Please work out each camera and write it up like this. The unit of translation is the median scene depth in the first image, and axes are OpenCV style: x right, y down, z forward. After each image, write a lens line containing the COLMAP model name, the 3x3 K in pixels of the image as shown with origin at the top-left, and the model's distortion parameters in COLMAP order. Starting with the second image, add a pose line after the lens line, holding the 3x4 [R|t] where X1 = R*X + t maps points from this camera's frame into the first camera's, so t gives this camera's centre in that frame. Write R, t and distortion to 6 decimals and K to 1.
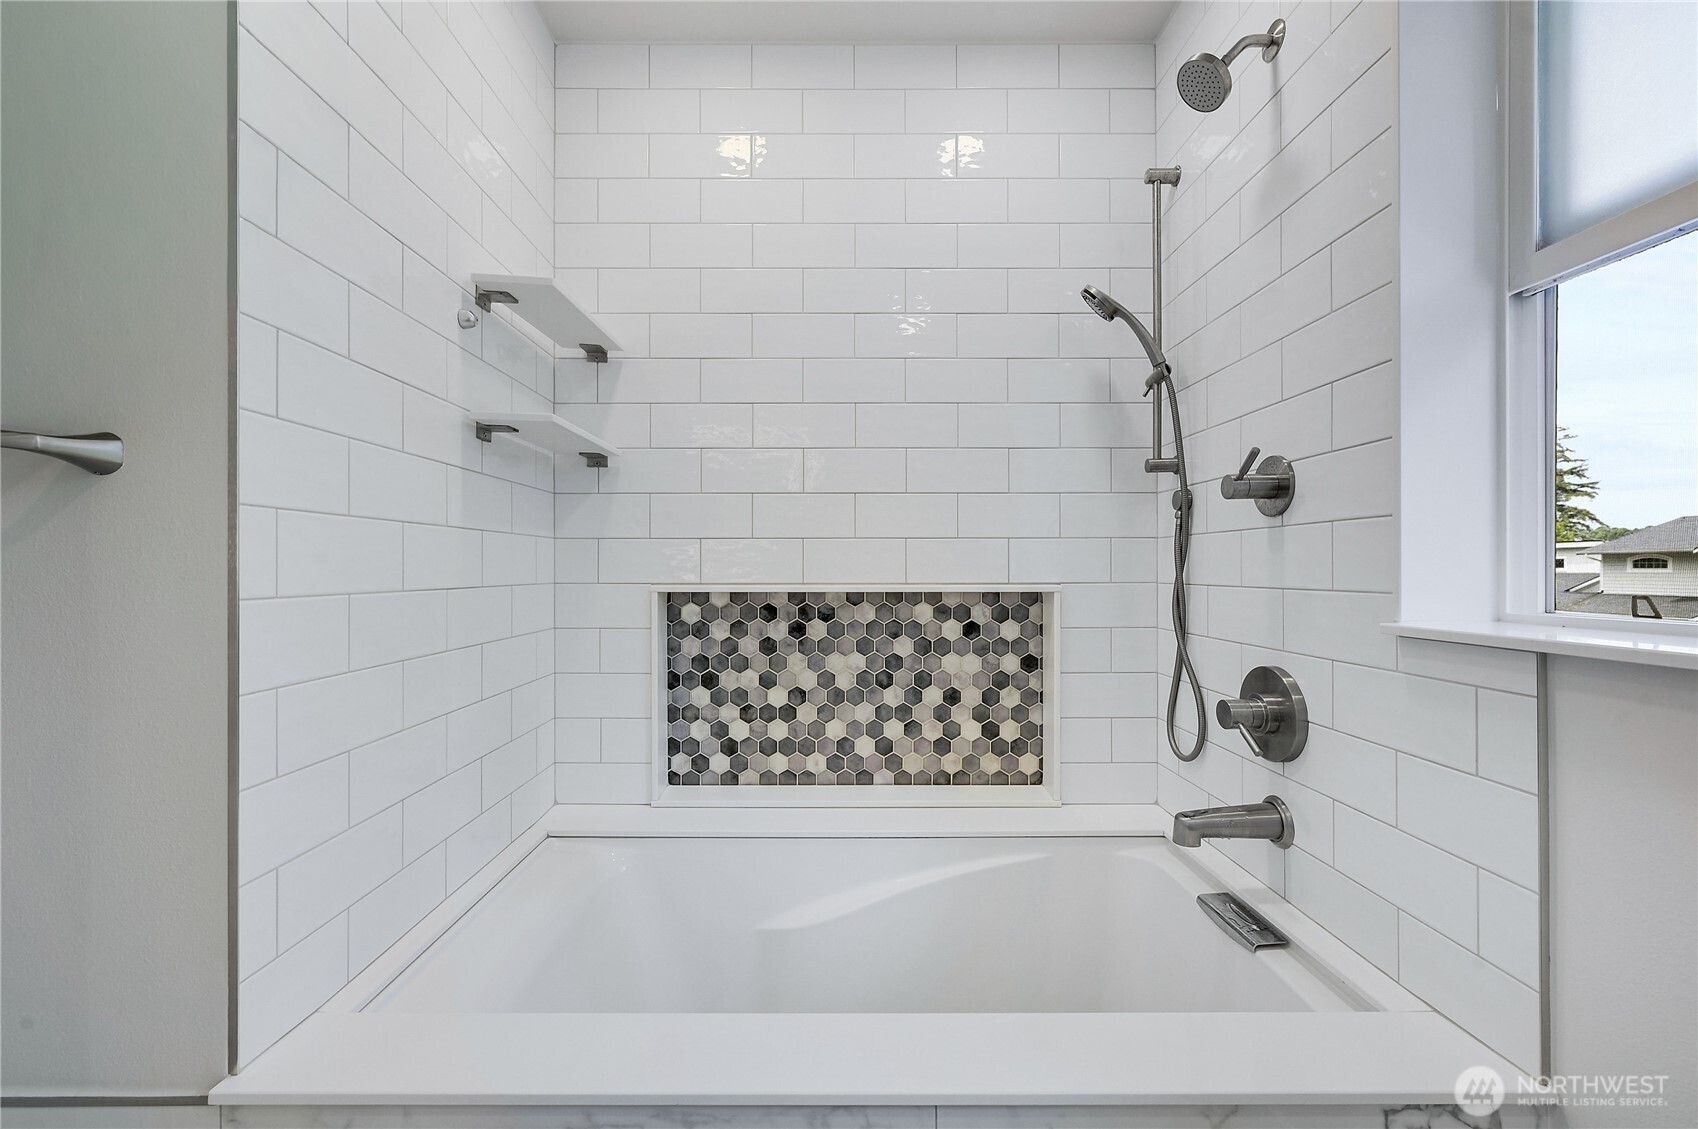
lens RADIAL K [[682.7, 0, 831.5], [0, 682.7, 573.1], [0, 0, 1]] dist [0.002535, -0.000894]
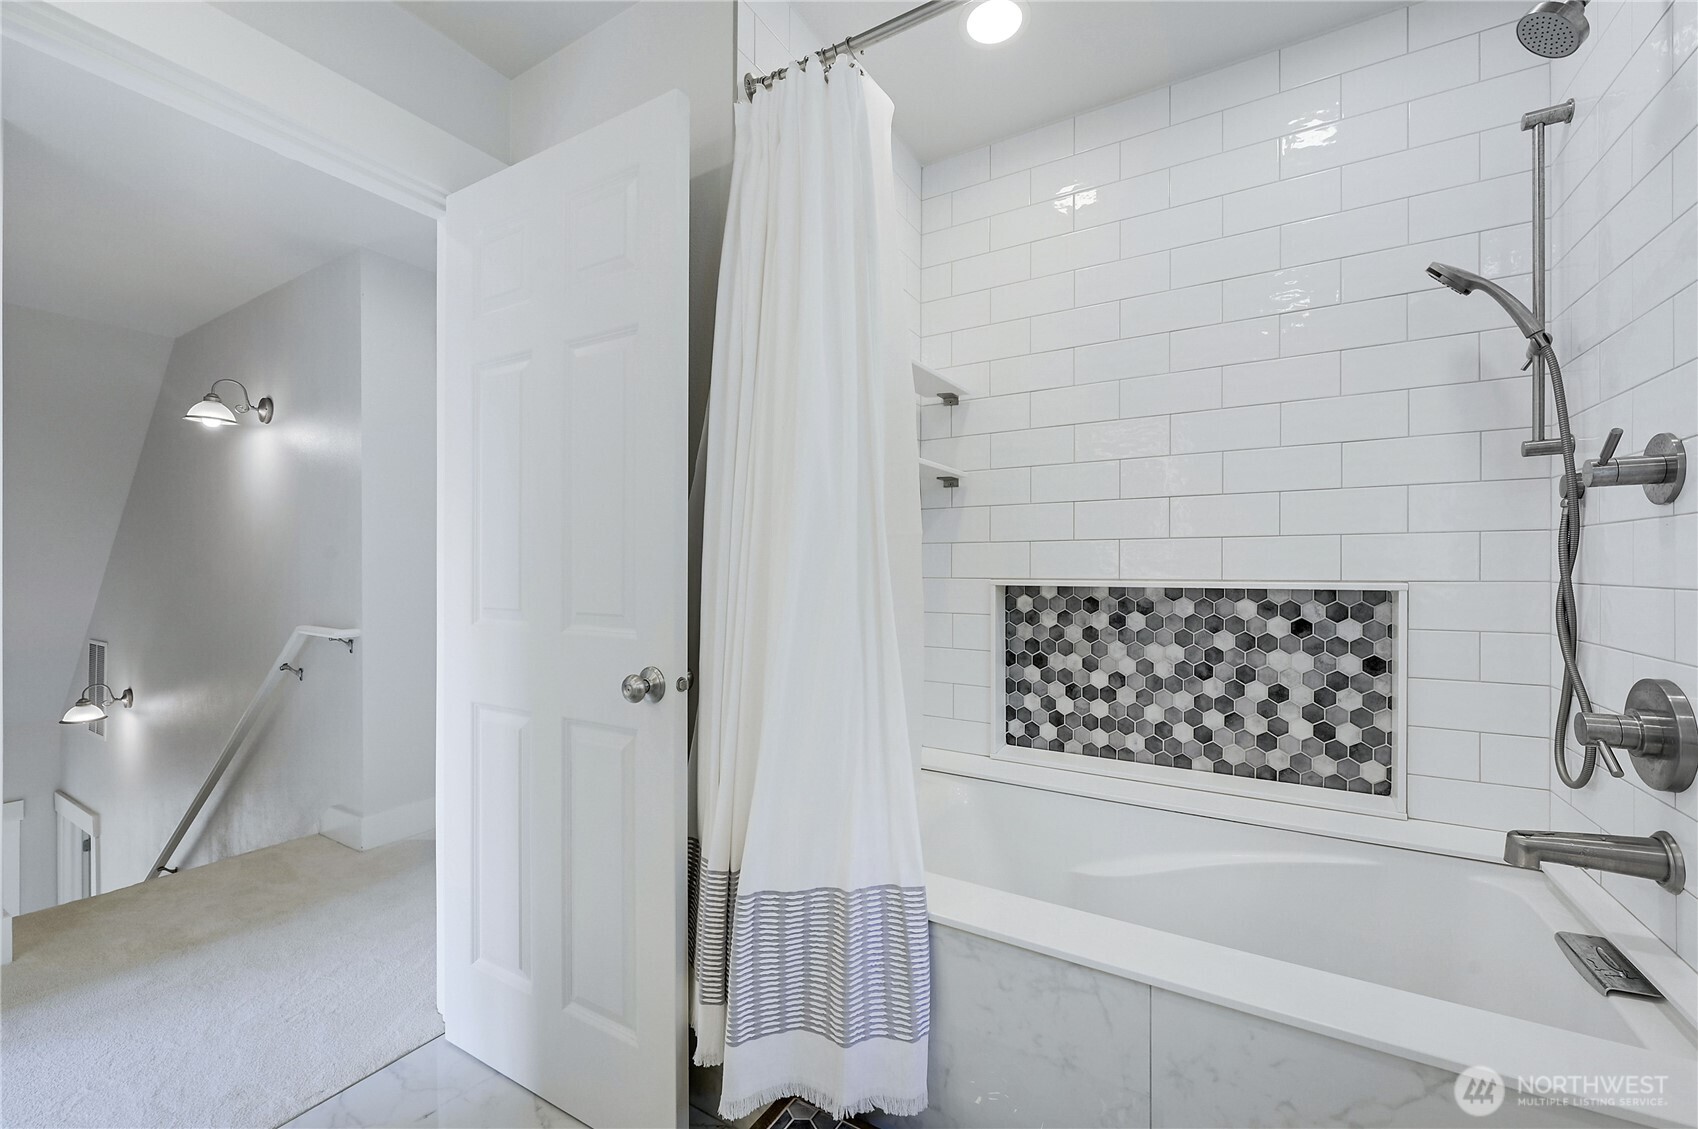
lens RADIAL K [[682.7, 0, 857.5], [0, 682.7, 565.9], [0, 0, 1]] dist [0.002535, -0.000894]
pose [[0.857079, -0.001610, -0.515182, 0.174904], [-0.002032, 0.999977, -0.006505, 0.001055], [0.515180, 0.006622, 0.857056, -0.195568]]
